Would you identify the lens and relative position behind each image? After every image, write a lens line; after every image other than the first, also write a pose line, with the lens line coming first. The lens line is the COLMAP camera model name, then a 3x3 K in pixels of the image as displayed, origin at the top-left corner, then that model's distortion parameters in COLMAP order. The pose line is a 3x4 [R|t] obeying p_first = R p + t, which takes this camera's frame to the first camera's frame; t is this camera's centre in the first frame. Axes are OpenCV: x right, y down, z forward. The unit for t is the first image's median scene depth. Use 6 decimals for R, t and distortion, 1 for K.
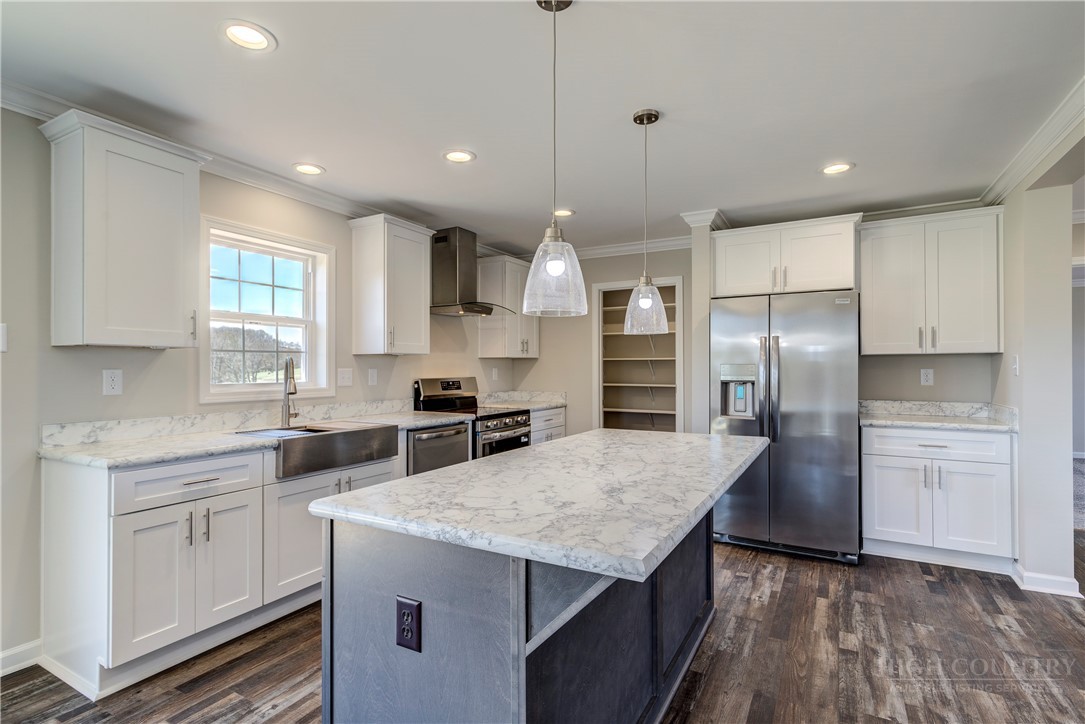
lens RADIAL K [[516.1, 0, 554.4], [0, 516.1, 364.6], [0, 0, 1]] dist [0.005357, 0.000908]
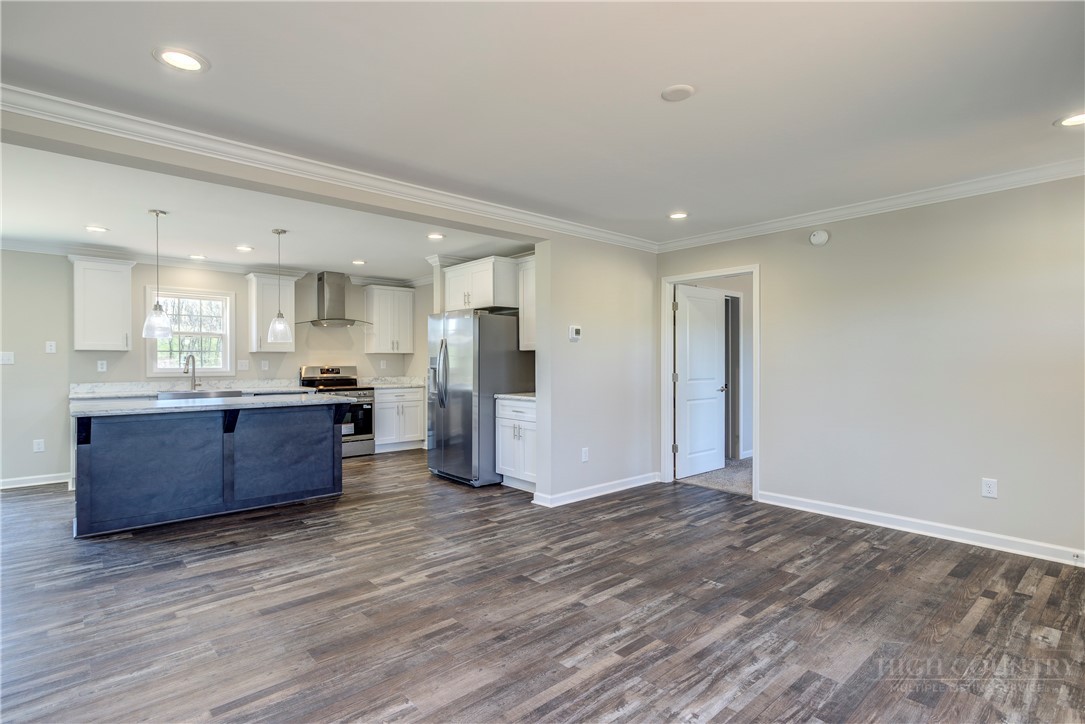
lens RADIAL K [[508.7, 0, 519.6], [0, 508.7, 363.2], [0, 0, 1]] dist [0.011748, 0.000821]
pose [[0.944424, 0.001281, -0.328727, 1.255724], [0.002307, 0.999942, 0.010525, 0.001438], [0.328722, -0.010699, 0.944366, -0.401832]]
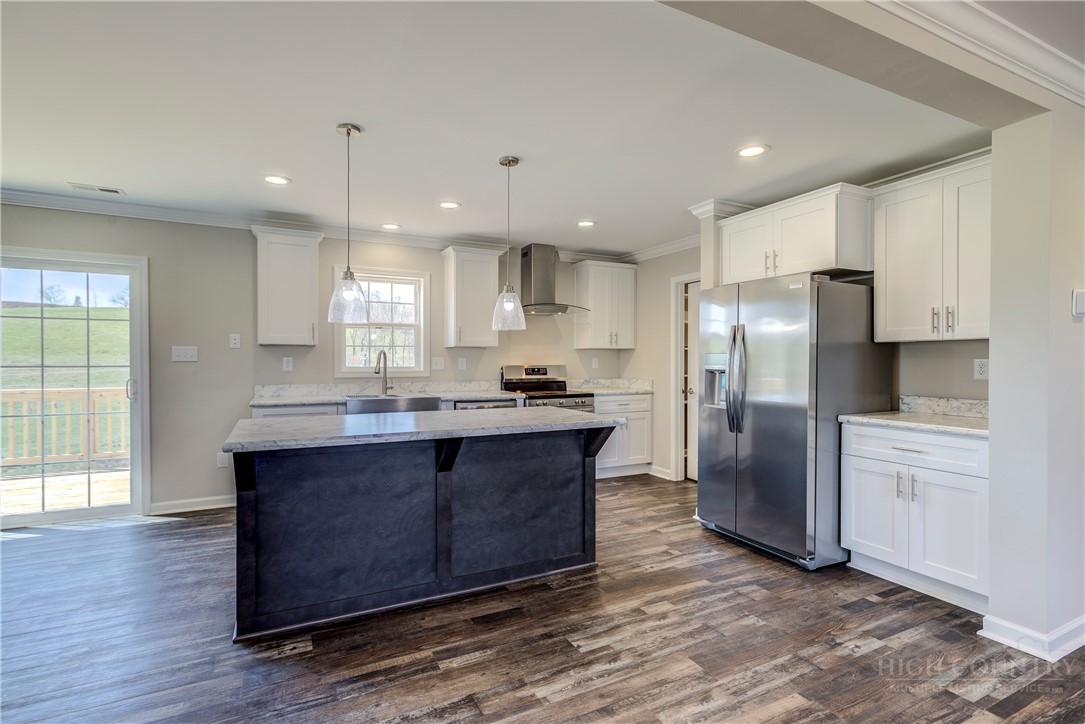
lens RADIAL K [[509.7, 0, 542.5], [0, 509.7, 362.0], [0, 0, 1]] dist [-0.001294, 0.000325]
pose [[0.836483, 0.006168, -0.547957, 0.708852], [0.001042, 0.999917, 0.012847, 0.003000], [0.547991, -0.011317, 0.836408, -0.016952]]
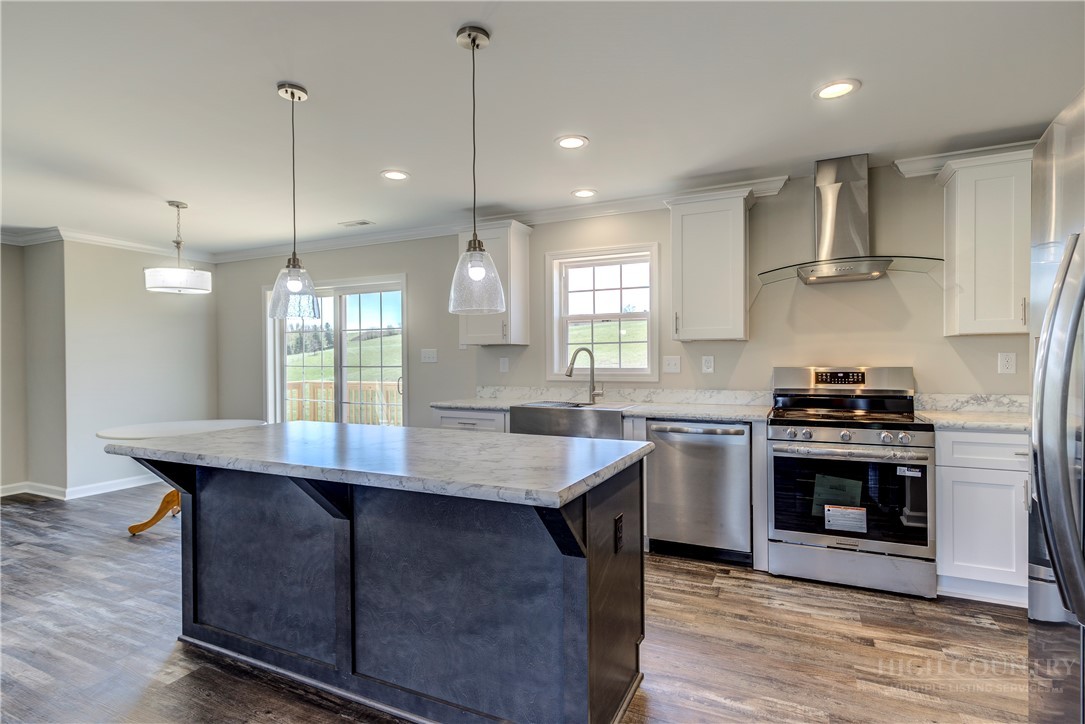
lens RADIAL K [[528.7, 0, 540.0], [0, 528.7, 363.3], [0, 0, 1]] dist [0.002777, 0.000561]
pose [[0.077567, 0.008778, -0.996948, 0.748463], [0.014750, 0.999842, 0.009951, 0.009603], [0.996878, -0.015477, 0.077425, 0.771453]]
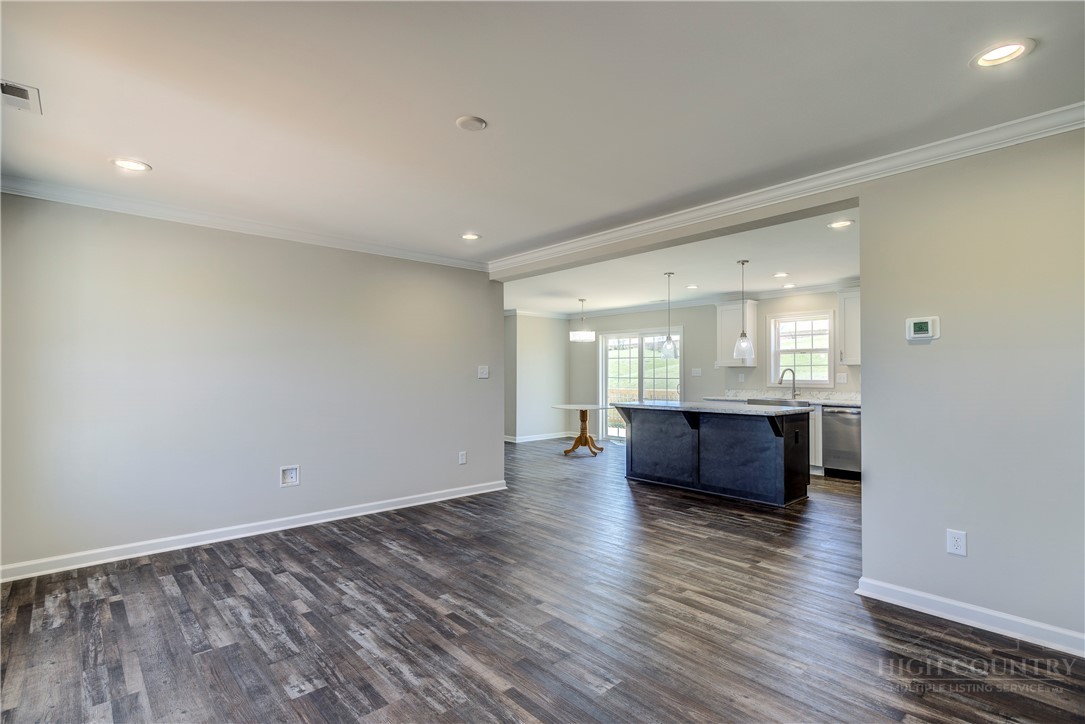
lens RADIAL K [[516.9, 0, 587.6], [0, 516.9, 368.0], [0, 0, 1]] dist [0.002975, 0.000594]
pose [[-0.229483, -0.009738, -0.973264, 1.899611], [0.008032, 0.999897, -0.011898, 0.003461], [0.973279, -0.010548, -0.229381, 0.637310]]
